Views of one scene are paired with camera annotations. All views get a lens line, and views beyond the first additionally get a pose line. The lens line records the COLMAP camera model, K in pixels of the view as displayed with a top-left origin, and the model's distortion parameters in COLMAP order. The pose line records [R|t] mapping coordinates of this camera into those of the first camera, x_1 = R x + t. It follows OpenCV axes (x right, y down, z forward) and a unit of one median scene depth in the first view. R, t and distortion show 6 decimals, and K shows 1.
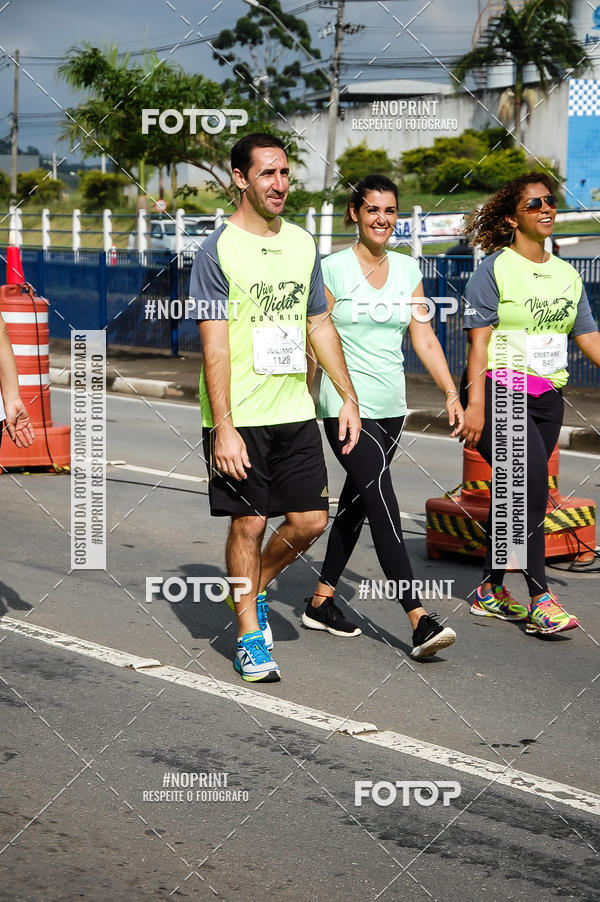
lens RADIAL K [[2296.3, 0, 301.0], [0, 2296.3, 462.2], [0, 0, 1]] dist [0.599961, 1.987597]
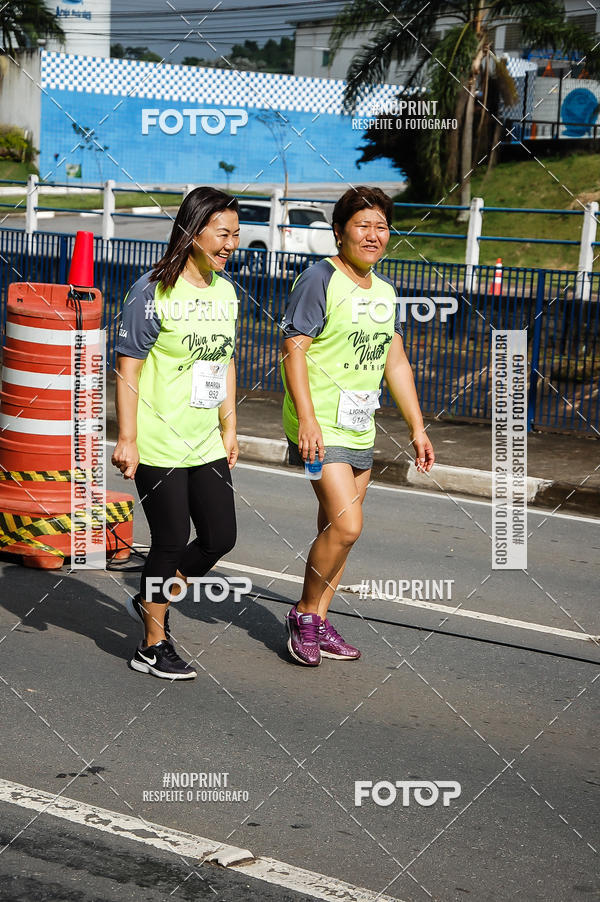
lens RADIAL K [[2187.4, 0, 268.3], [0, 2187.4, 453.0], [0, 0, 1]] dist [0.612893, 0.934164]
pose [[0.967834, 0.030574, 0.249724, -0.046193], [-0.034319, 0.999354, 0.010656, -0.012506], [-0.249237, -0.018884, 0.968259, 0.109133]]
